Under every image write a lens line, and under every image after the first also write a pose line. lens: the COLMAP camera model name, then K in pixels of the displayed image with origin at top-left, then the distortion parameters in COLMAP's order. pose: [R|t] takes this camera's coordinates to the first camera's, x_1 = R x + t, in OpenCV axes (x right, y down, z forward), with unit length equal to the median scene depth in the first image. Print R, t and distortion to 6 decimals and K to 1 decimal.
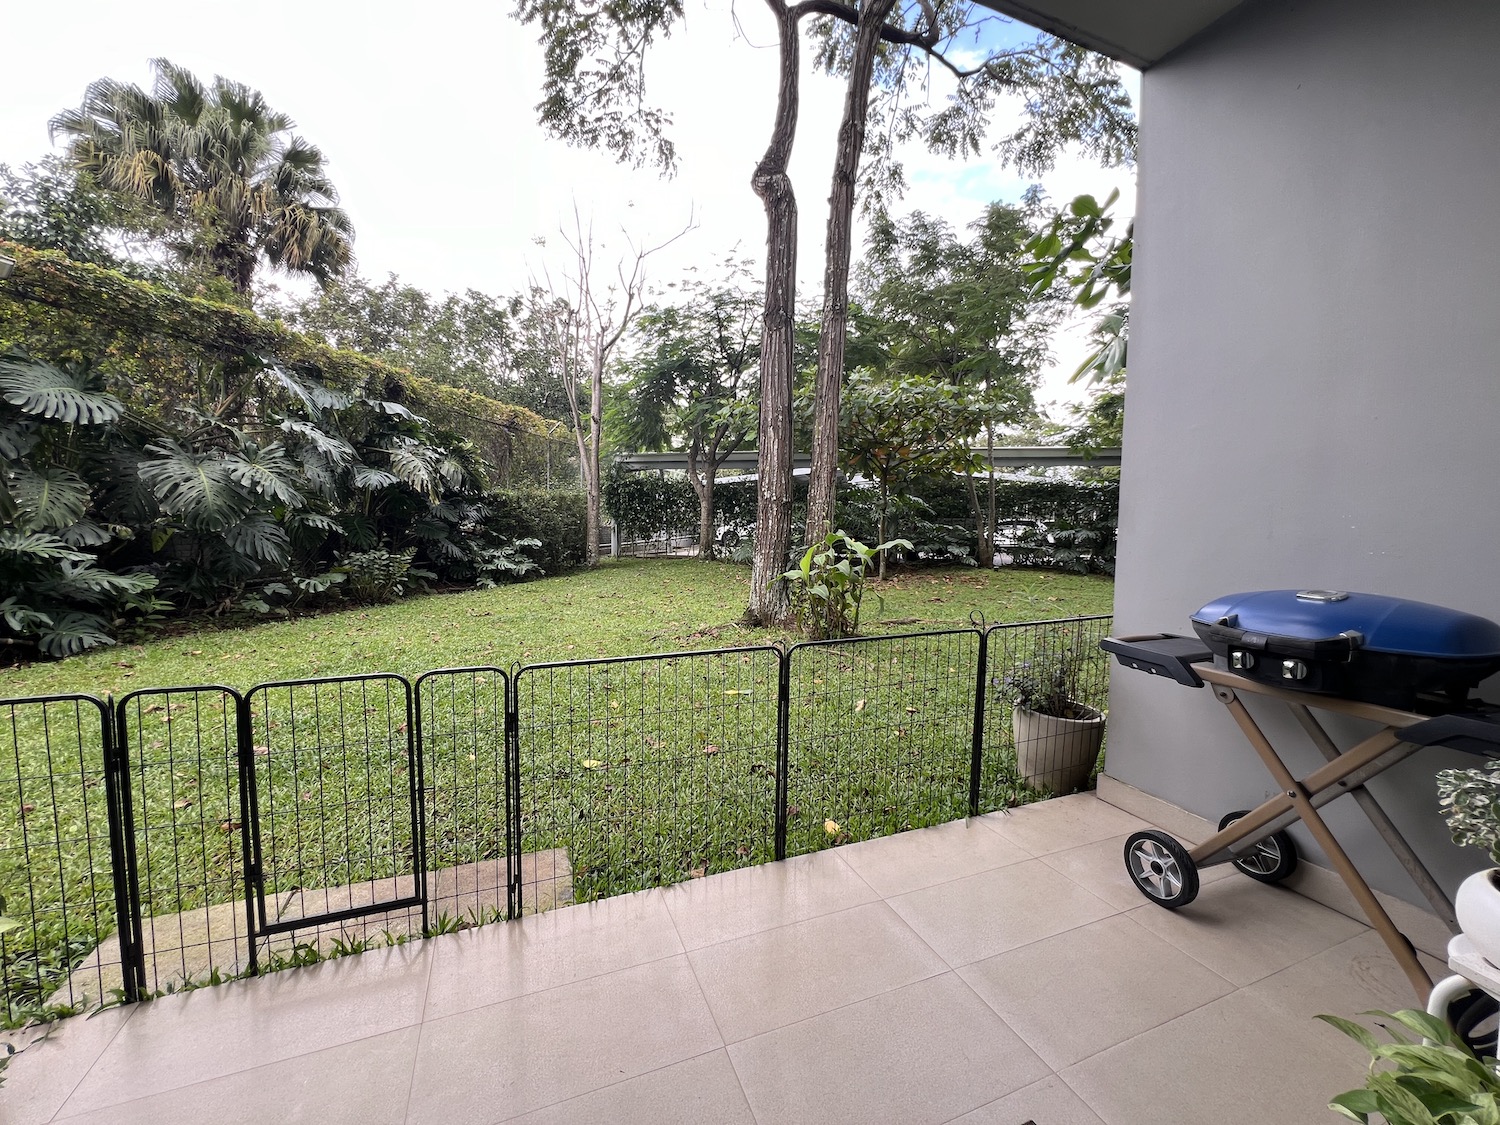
lens RADIAL K [[605.5, 0, 757.8], [0, 605.5, 558.3], [0, 0, 1]] dist [0.000707, 0.000134]
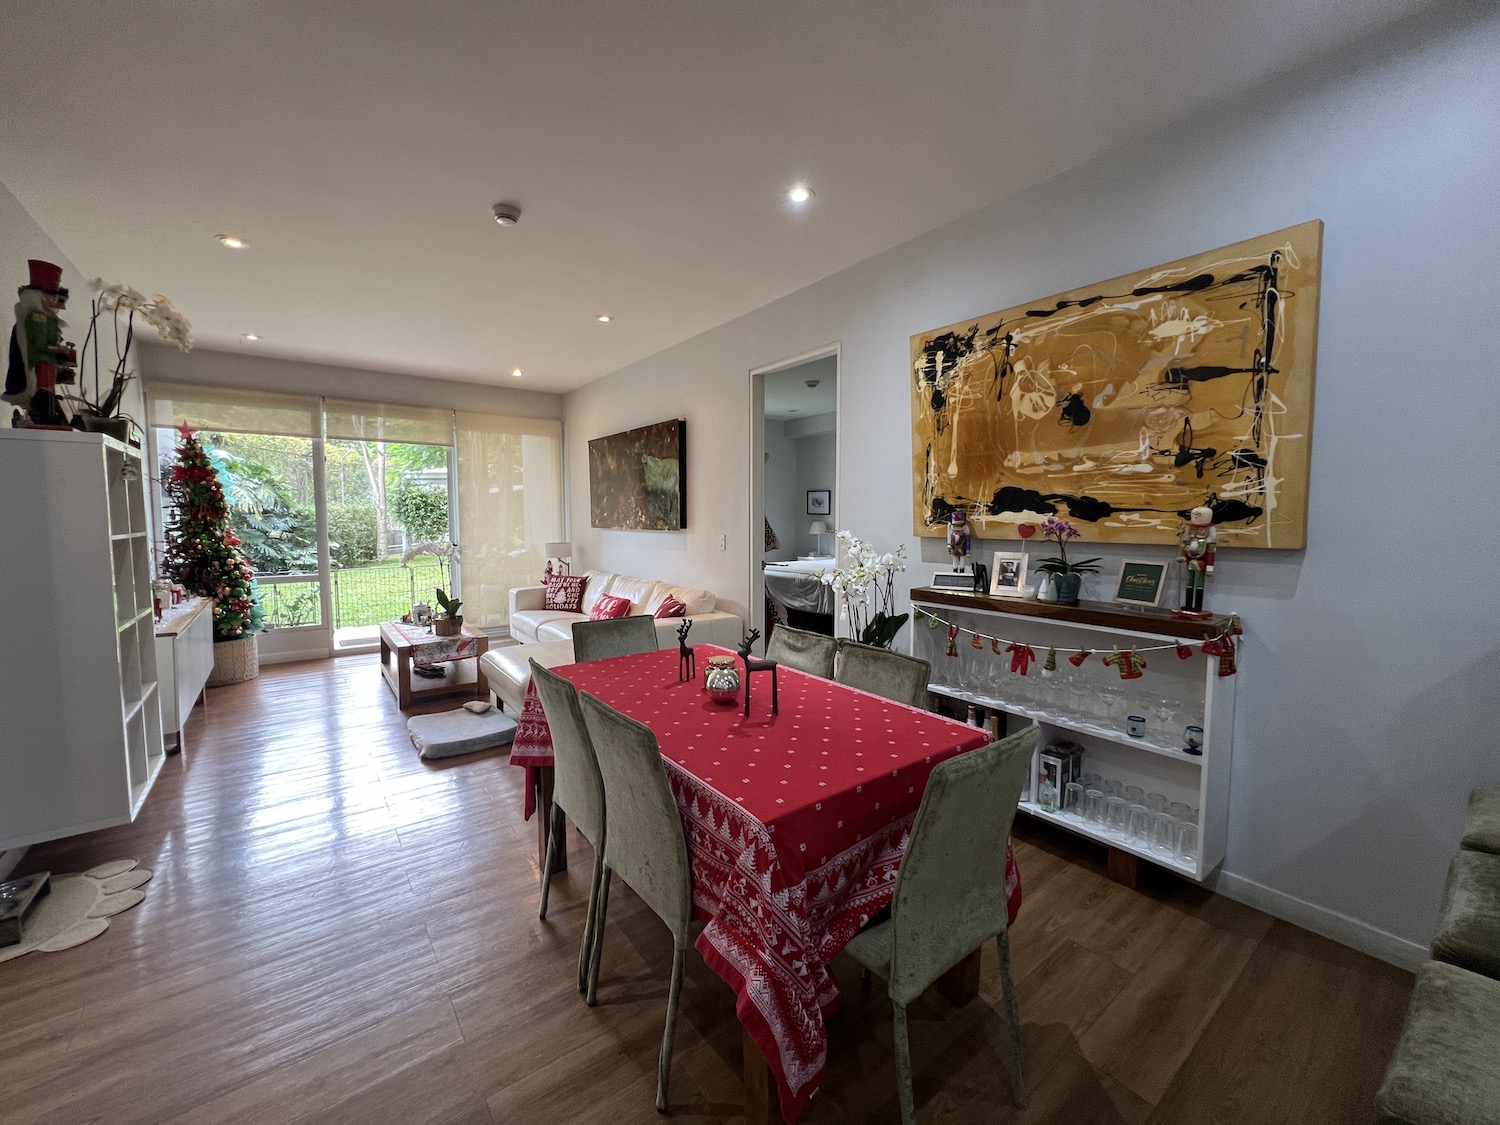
lens RADIAL K [[605.5, 0, 754.2], [0, 605.5, 558.3], [0, 0, 1]] dist [0.000707, 0.000134]
pose [[0.965376, -0.029355, 0.259206, 0.233972], [0.028151, 0.999569, 0.008356, 0.024268], [-0.259339, -0.000770, 0.965786, -0.685598]]
